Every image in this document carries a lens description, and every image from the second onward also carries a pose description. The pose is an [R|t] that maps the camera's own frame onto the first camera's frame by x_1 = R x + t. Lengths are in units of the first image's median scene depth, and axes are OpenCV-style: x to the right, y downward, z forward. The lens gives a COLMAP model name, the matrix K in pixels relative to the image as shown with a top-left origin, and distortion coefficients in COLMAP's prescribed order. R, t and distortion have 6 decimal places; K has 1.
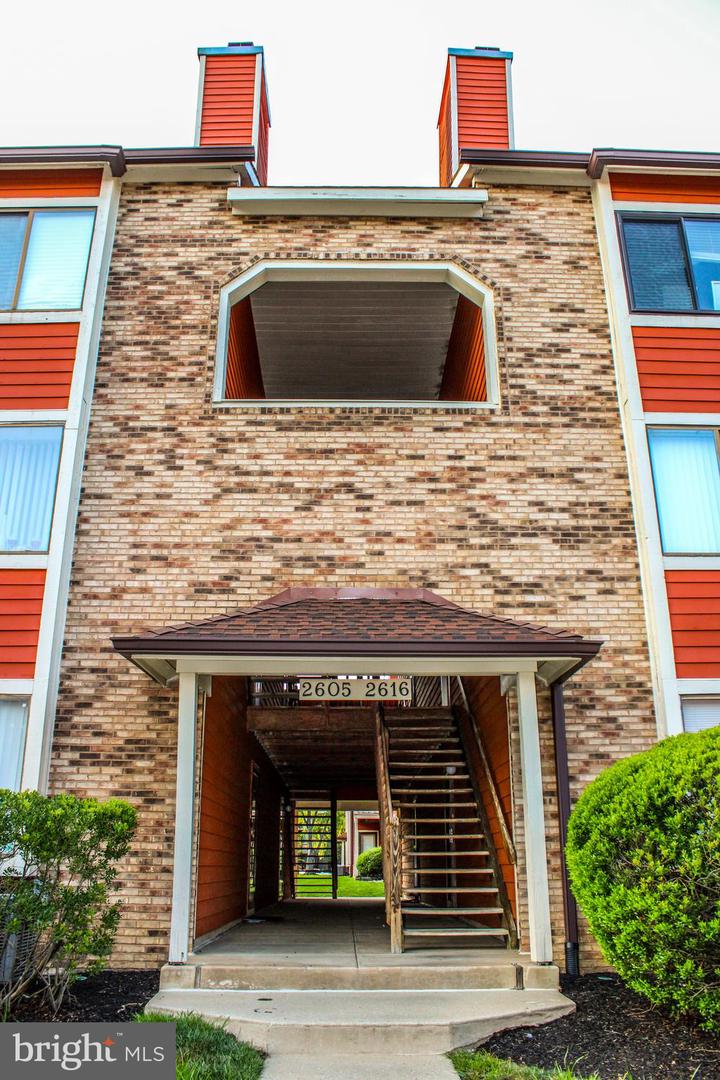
lens RADIAL K [[925.7, 0, 360.0], [0, 925.7, 540.0], [0, 0, 1]] dist [-0.150277, 0.165045]
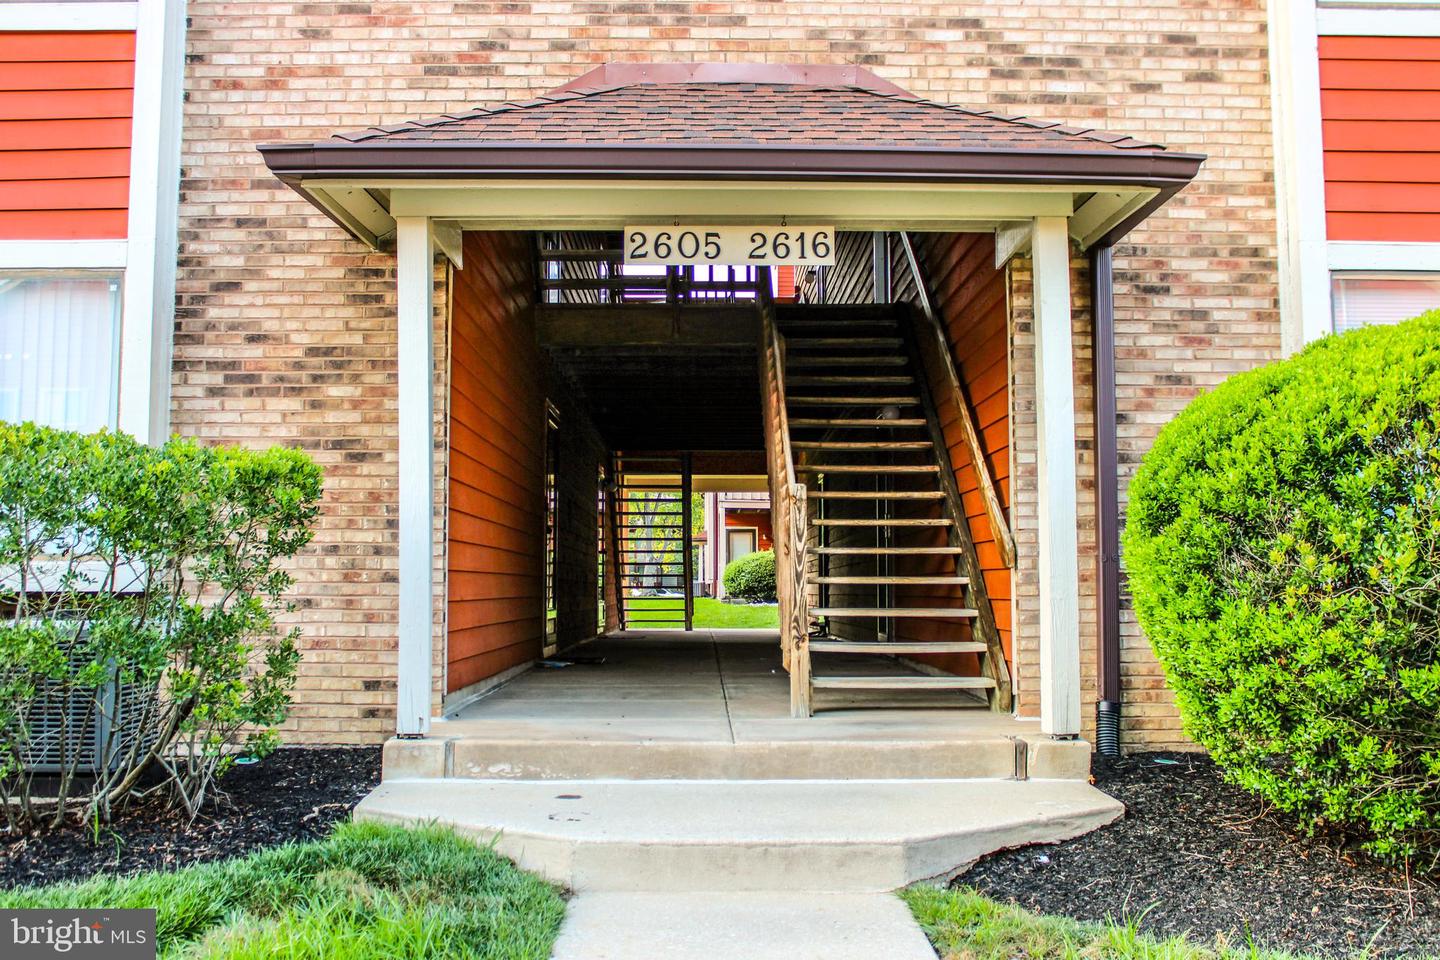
lens RADIAL K [[1477.3, 0, 720.0], [0, 1477.3, 480.0], [0, 0, 1]] dist [-0.053090, 0.031190]
pose [[0.999991, 0.000892, -0.004192, -0.006251], [0.000271, 0.962980, 0.269573, 0.058134], [0.004277, -0.269572, 0.962971, 0.133898]]
